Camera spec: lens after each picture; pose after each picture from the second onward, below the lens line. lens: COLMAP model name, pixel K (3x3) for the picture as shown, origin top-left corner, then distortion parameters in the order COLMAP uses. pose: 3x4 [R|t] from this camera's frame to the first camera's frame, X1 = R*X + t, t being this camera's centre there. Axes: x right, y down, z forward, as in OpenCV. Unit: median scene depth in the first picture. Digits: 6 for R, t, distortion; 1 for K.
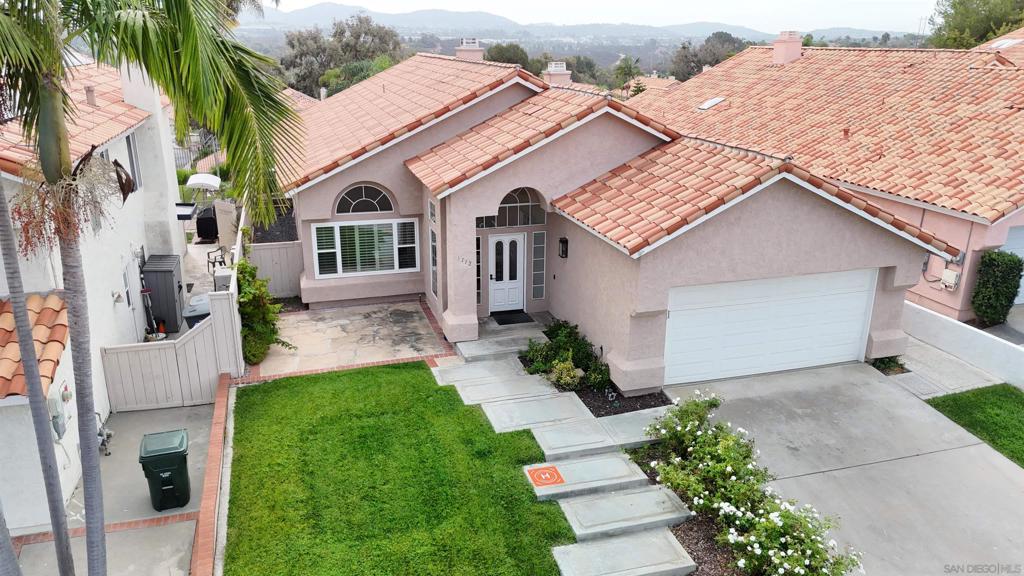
lens RADIAL K [[745.0, 0, 508.7], [0, 745.0, 288.2], [0, 0, 1]] dist [0.051775, -0.032132]
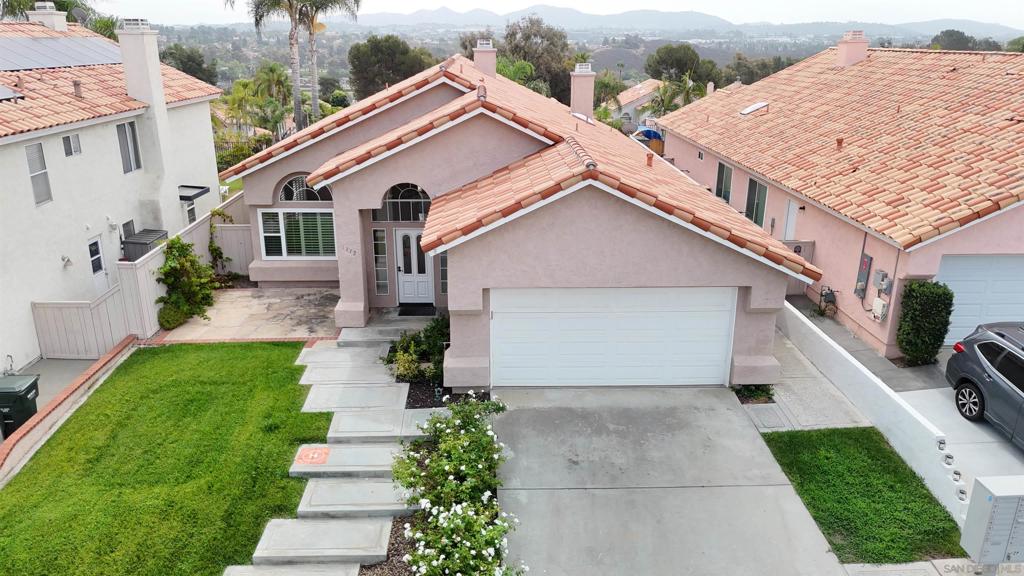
lens RADIAL K [[745.0, 0, 516.0], [0, 745.0, 289.7], [0, 0, 1]] dist [0.051775, -0.032132]
pose [[0.967402, 0.079766, -0.240355, 0.421618], [-0.079618, 0.996772, 0.010343, -0.011091], [0.240404, 0.009130, 0.970630, 0.031921]]
